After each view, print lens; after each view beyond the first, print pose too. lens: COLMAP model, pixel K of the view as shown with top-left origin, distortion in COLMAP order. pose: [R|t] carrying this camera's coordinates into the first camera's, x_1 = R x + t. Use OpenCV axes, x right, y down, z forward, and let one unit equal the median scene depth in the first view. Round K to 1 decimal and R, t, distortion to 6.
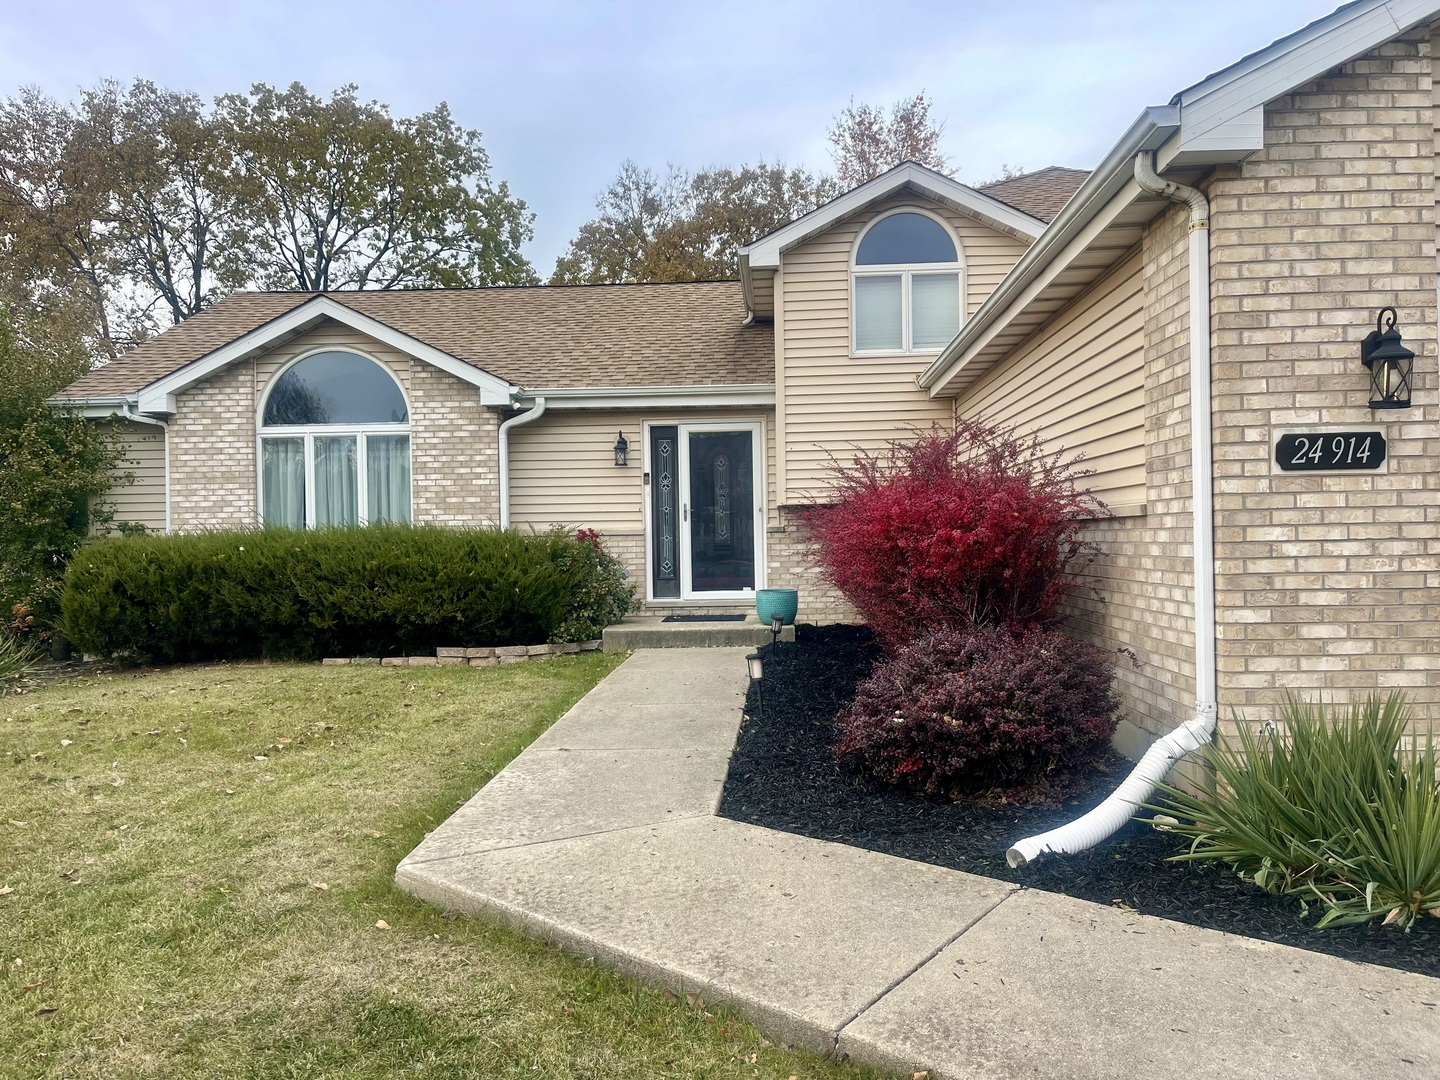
lens RADIAL K [[1086.8, 0, 720.2], [0, 1086.8, 507.1], [0, 0, 1]] dist [0.024646, -0.004645]
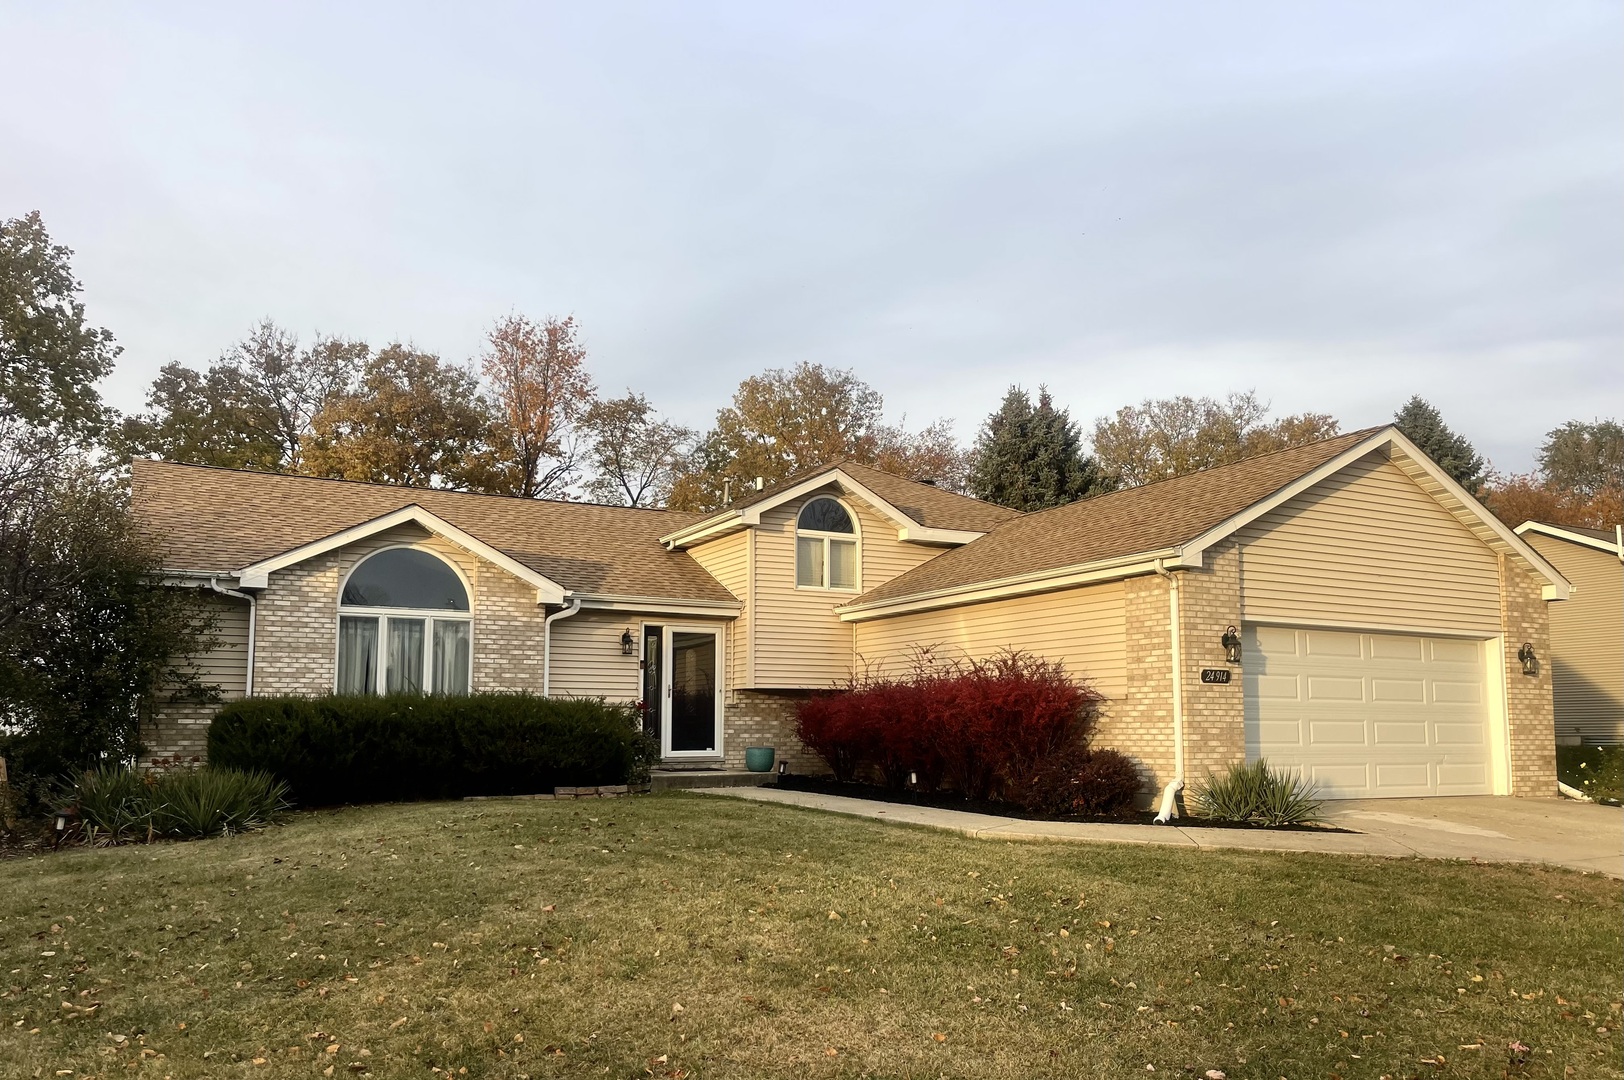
lens RADIAL K [[1171.2, 0, 812.0], [0, 1171.2, 540.0], [0, 0, 1]] dist [0.006505, 0.000488]
pose [[0.855988, 0.099497, 0.507332, -0.644792], [-0.030554, 0.989327, -0.142474, 0.021135], [-0.516093, 0.106455, 0.849892, -0.354808]]
